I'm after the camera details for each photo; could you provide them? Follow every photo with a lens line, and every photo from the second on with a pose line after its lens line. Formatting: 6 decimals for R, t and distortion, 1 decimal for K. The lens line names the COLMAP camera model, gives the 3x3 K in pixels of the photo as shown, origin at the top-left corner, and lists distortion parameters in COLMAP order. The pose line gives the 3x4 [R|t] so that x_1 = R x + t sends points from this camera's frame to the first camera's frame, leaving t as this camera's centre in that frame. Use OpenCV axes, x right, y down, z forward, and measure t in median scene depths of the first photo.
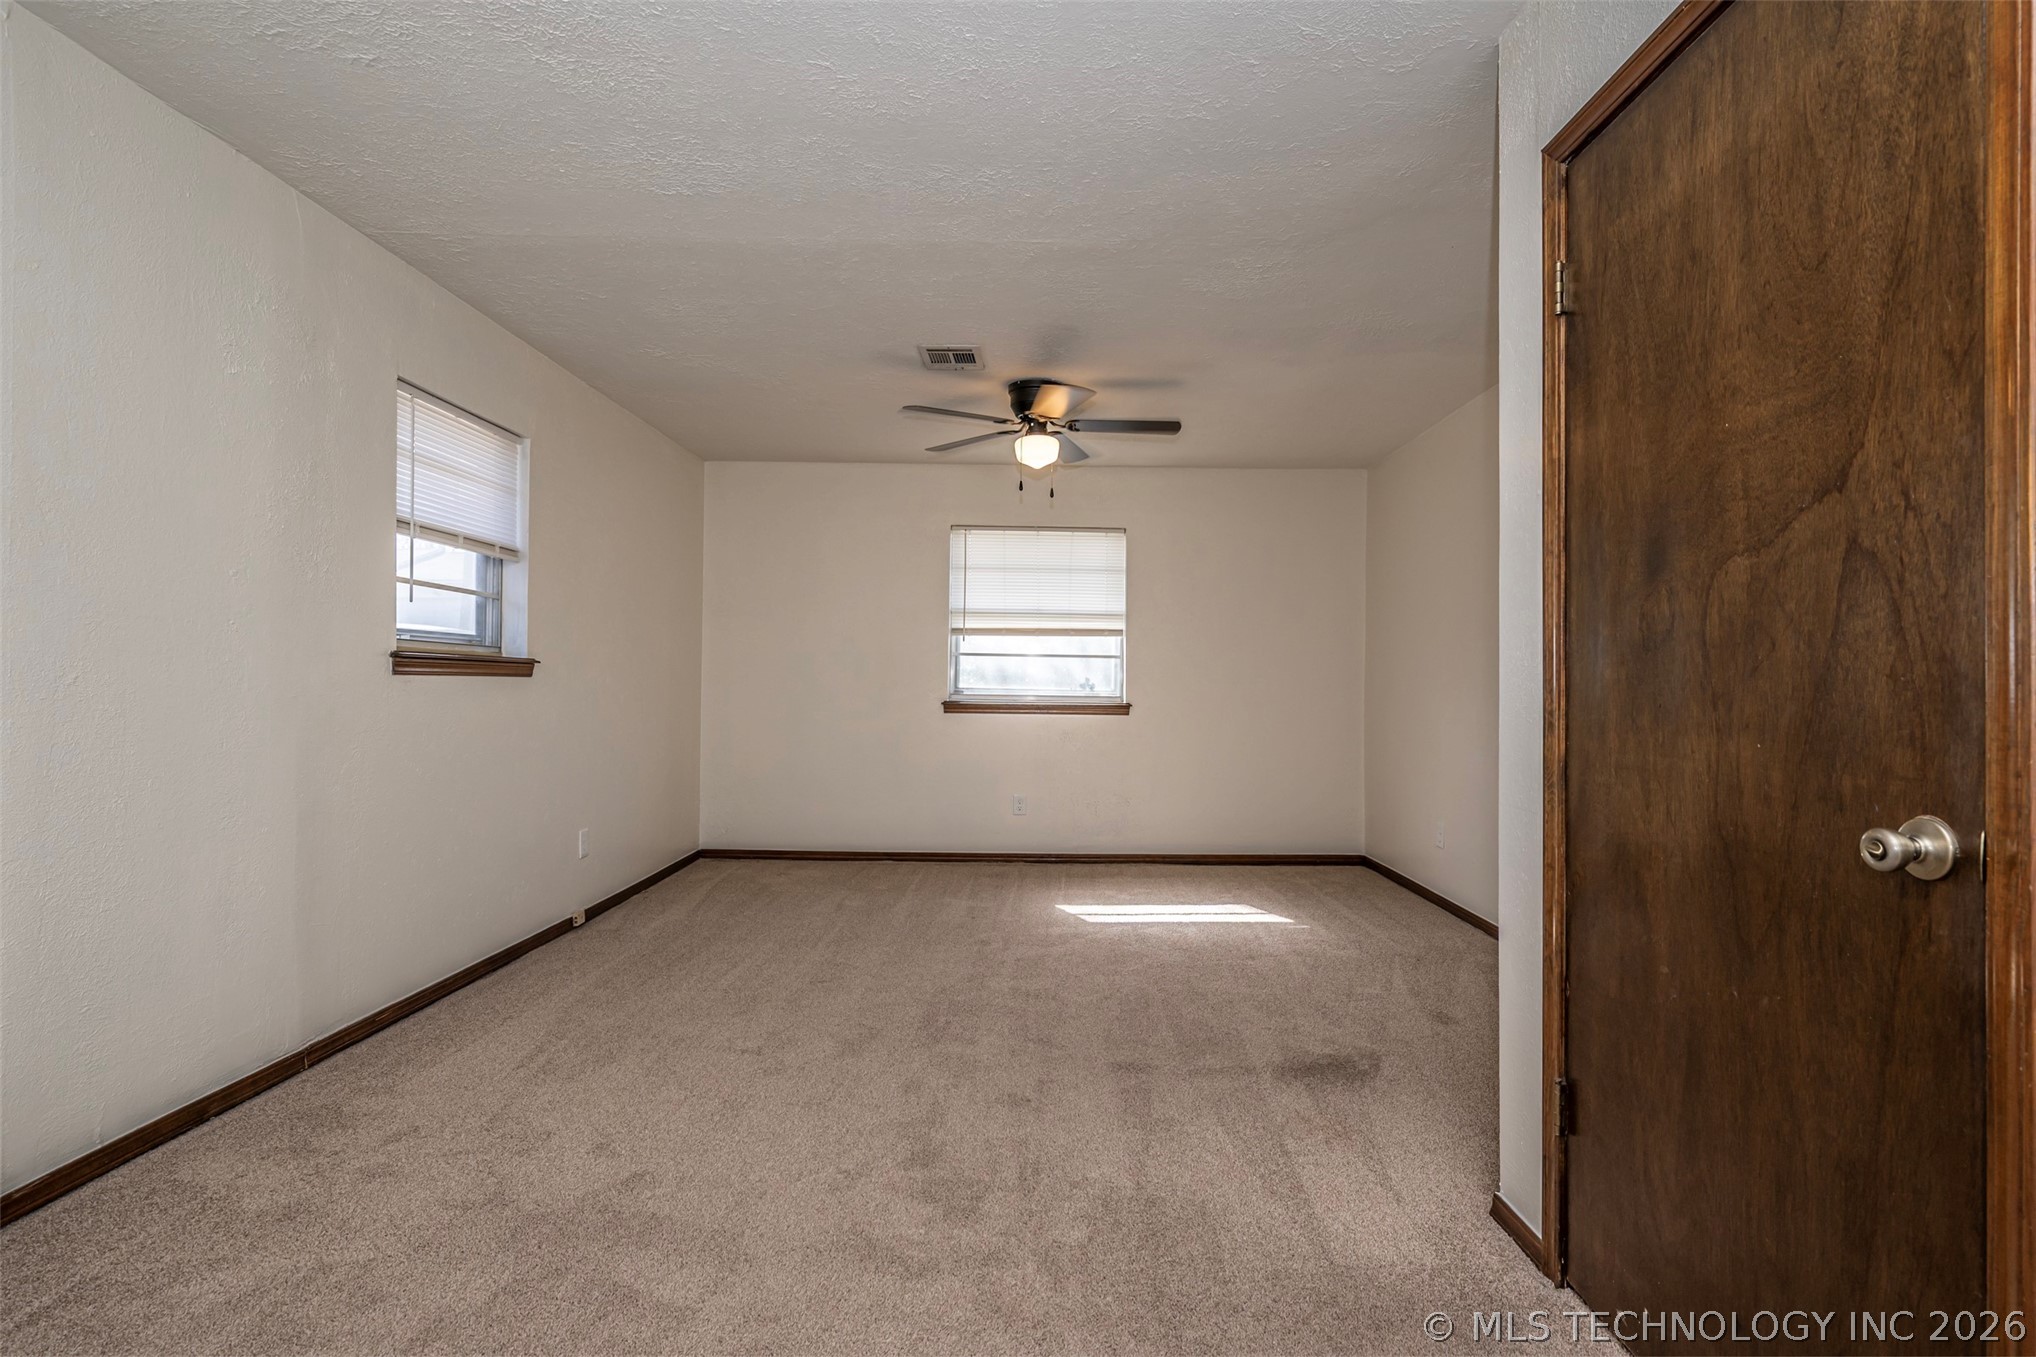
lens RADIAL K [[955.2, 0, 1024.2], [0, 955.2, 683.0], [0, 0, 1]] dist [0.000213, -0.002279]
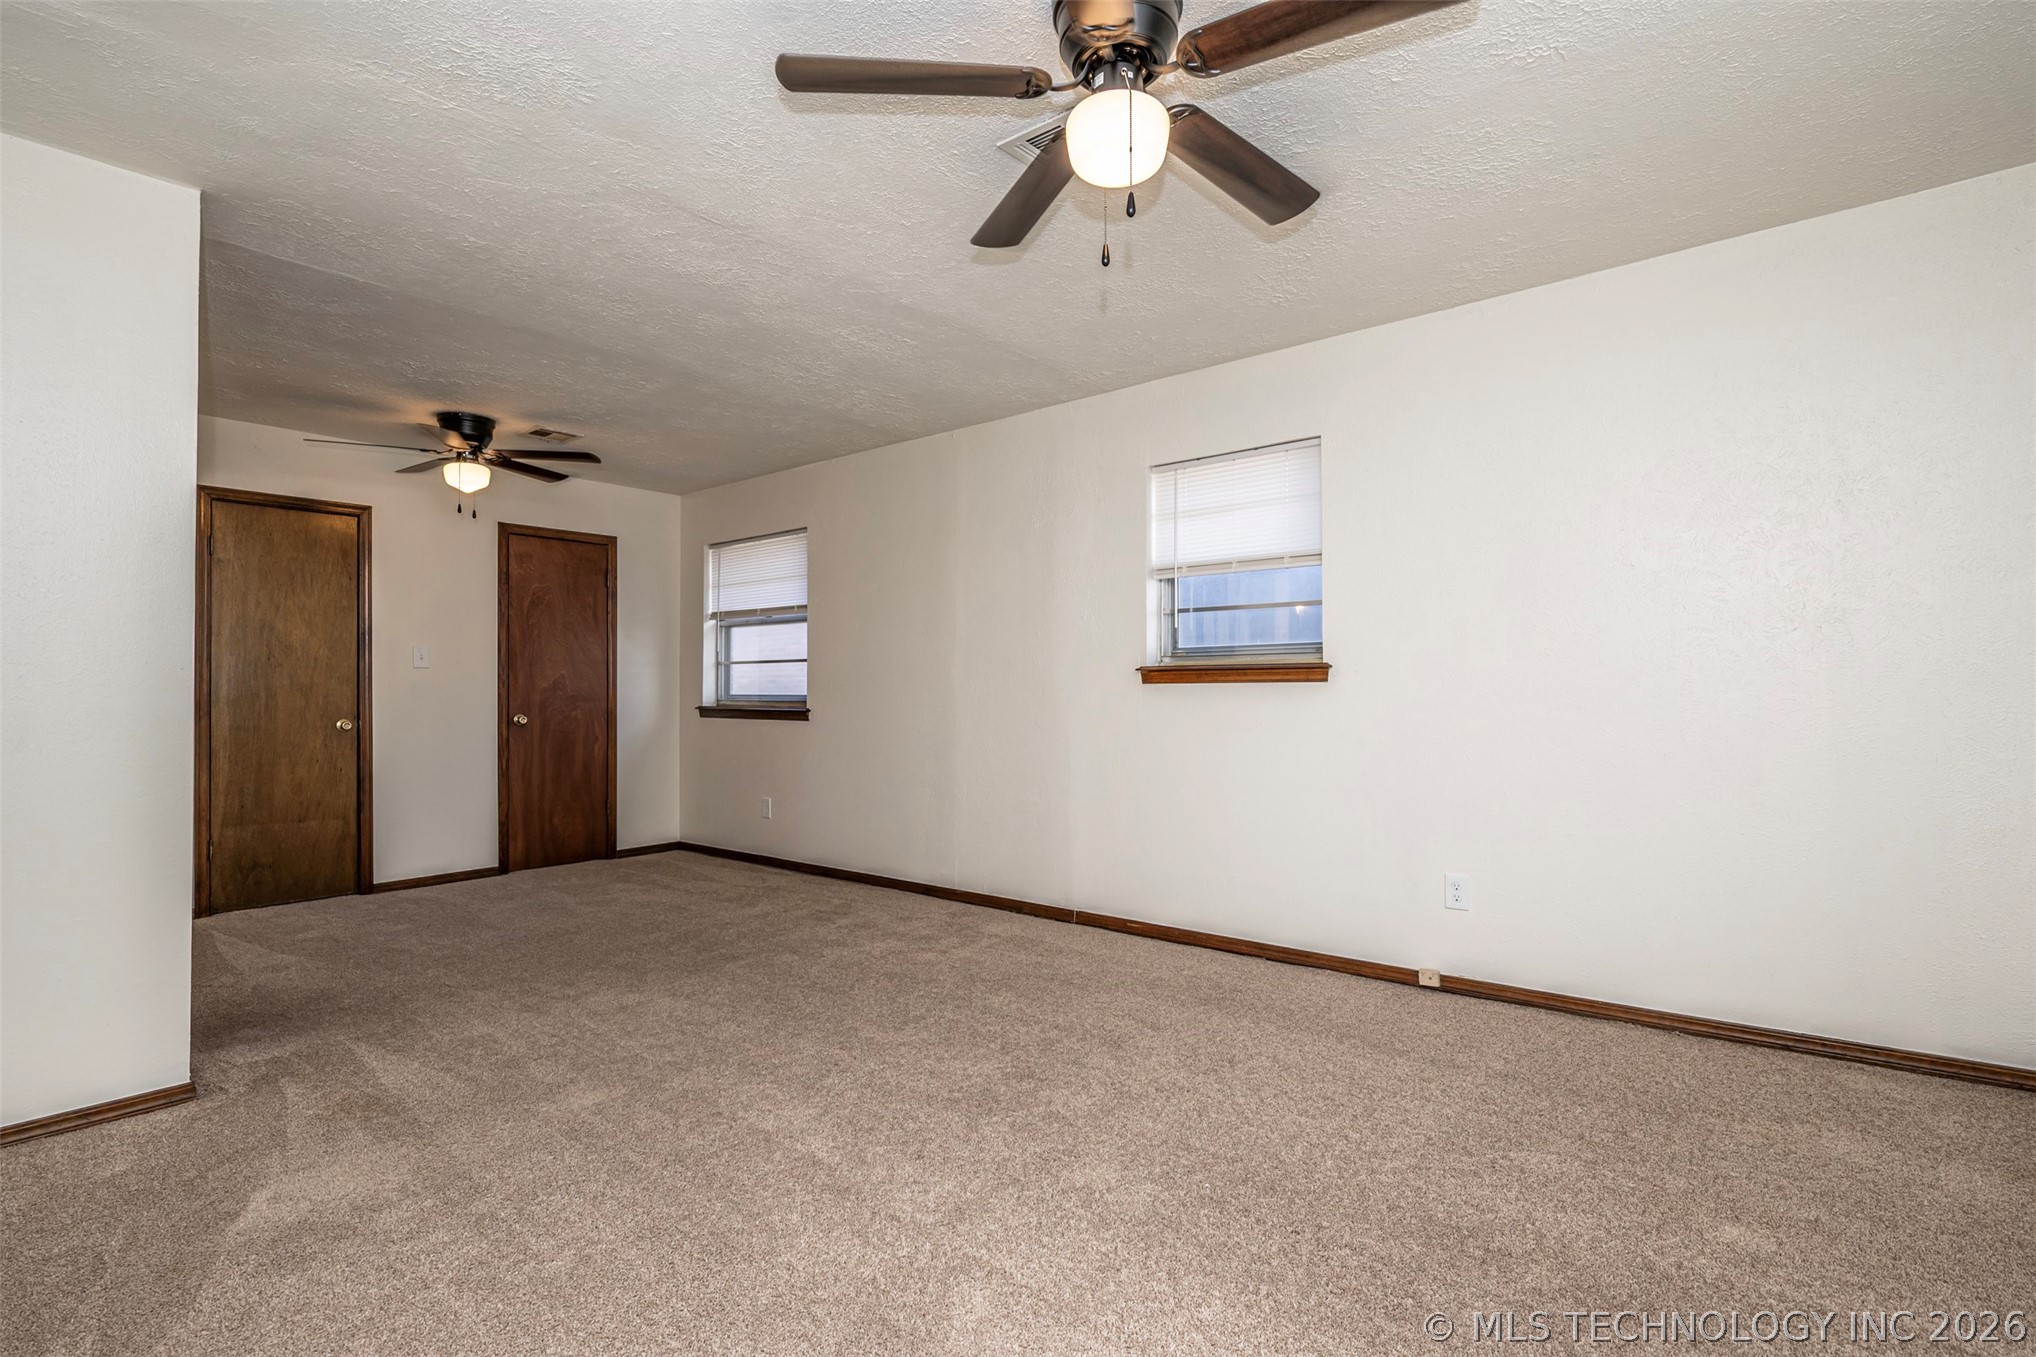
lens RADIAL K [[955.2, 0, 1028.5], [0, 955.2, 677.3], [0, 0, 1]] dist [0.000213, -0.002279]
pose [[-0.616051, -0.017480, -0.787512, 1.172409], [0.003250, 0.999689, -0.024732, 0.031237], [0.787700, -0.017796, -0.615803, 3.768921]]
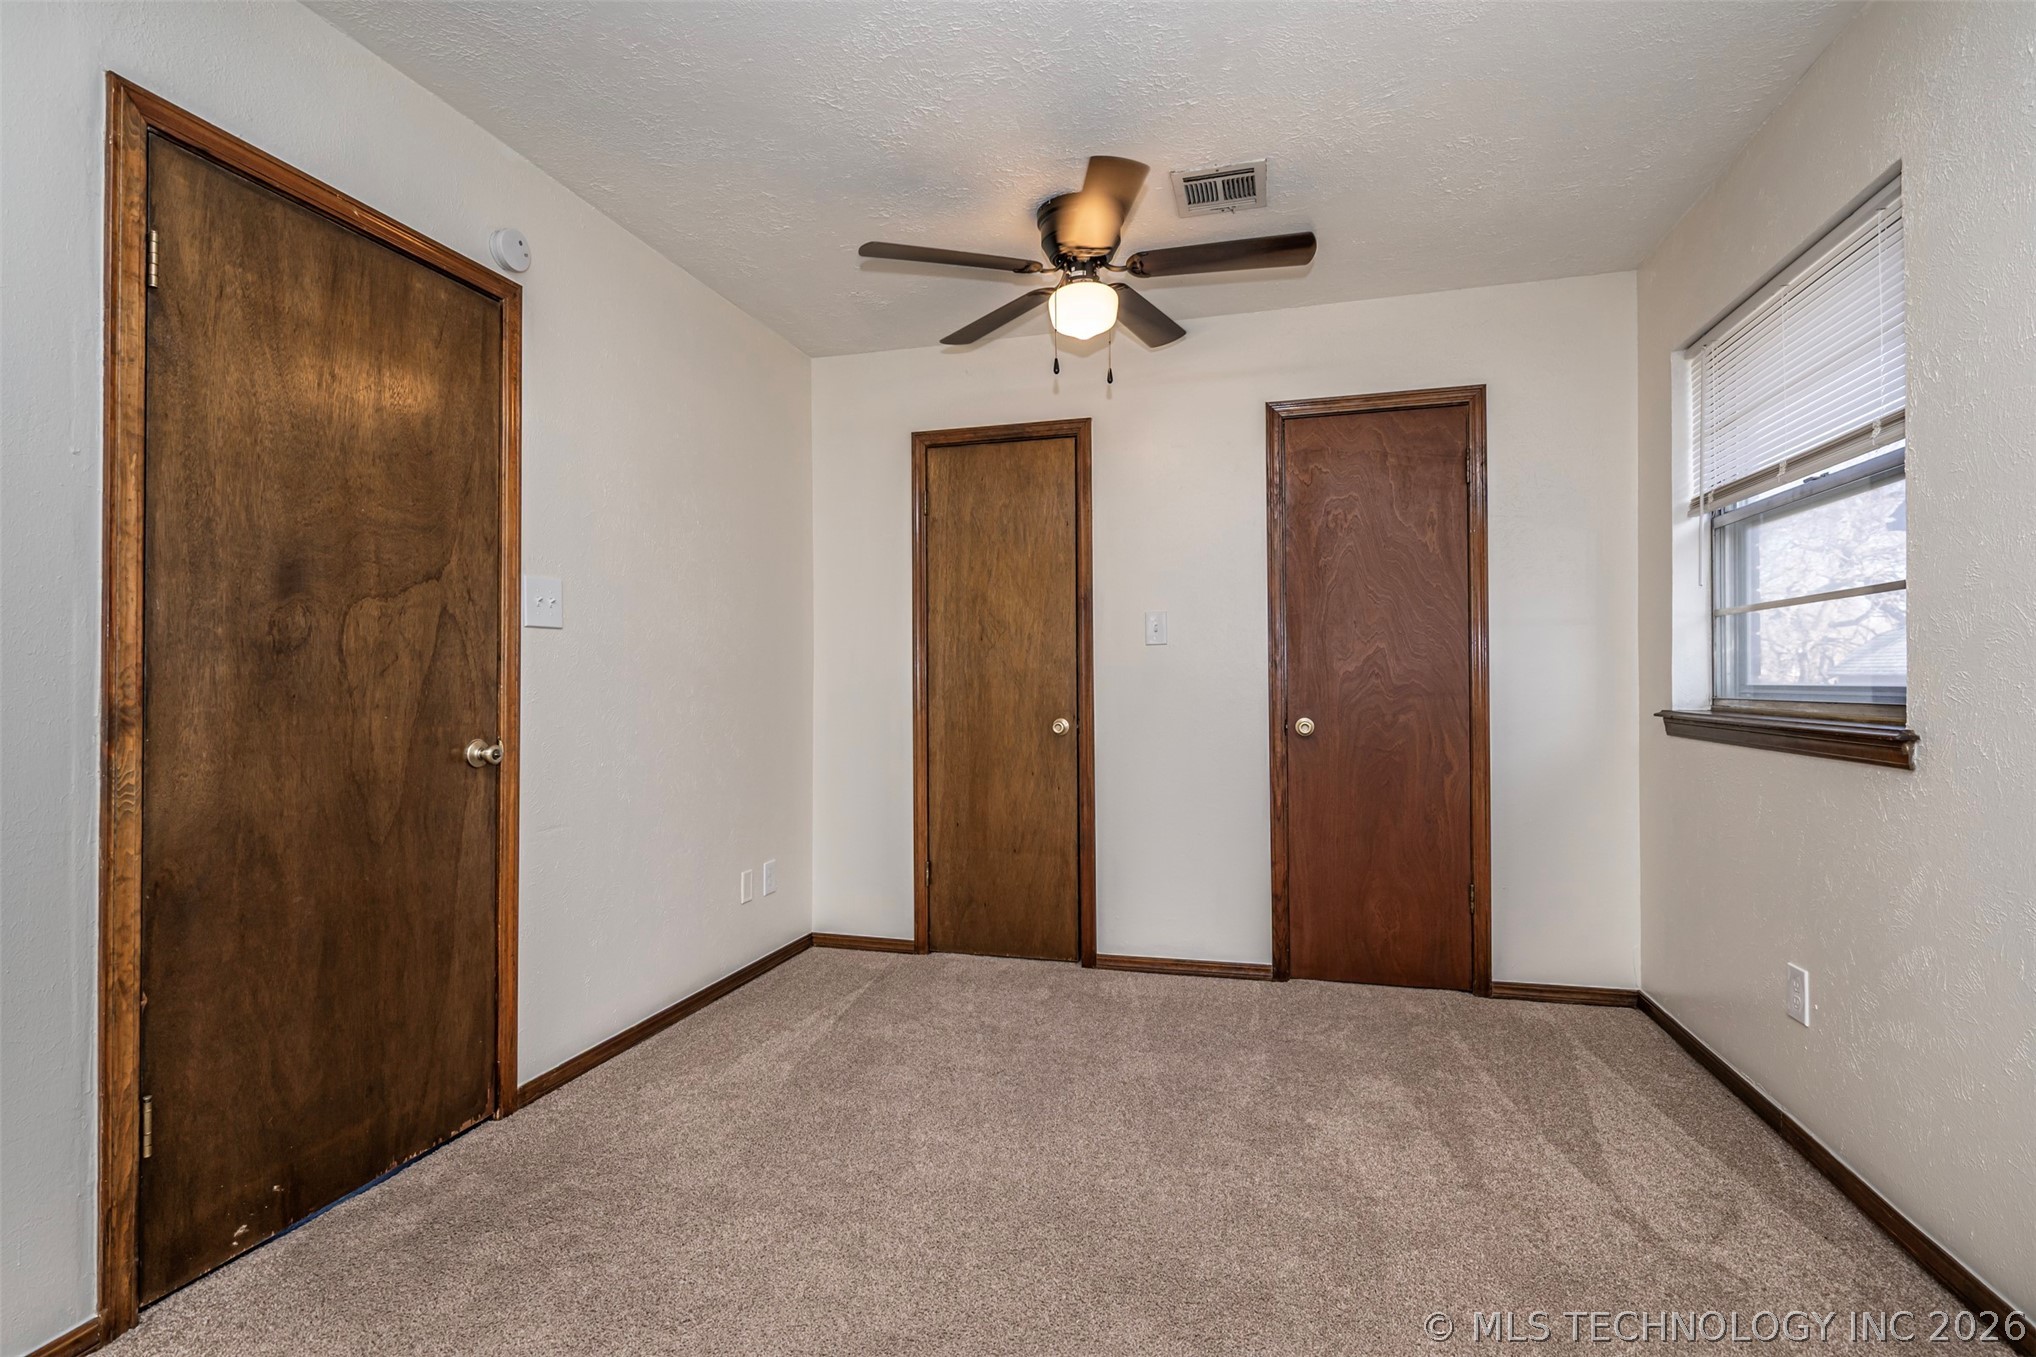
lens RADIAL K [[955.2, 0, 1023.2], [0, 955.2, 676.7], [0, 0, 1]] dist [0.000213, -0.002279]
pose [[-0.967209, -0.002055, 0.253973, -0.633449], [-0.005074, 0.999924, -0.011235, 0.007547], [-0.253930, -0.012155, -0.967146, 2.075634]]
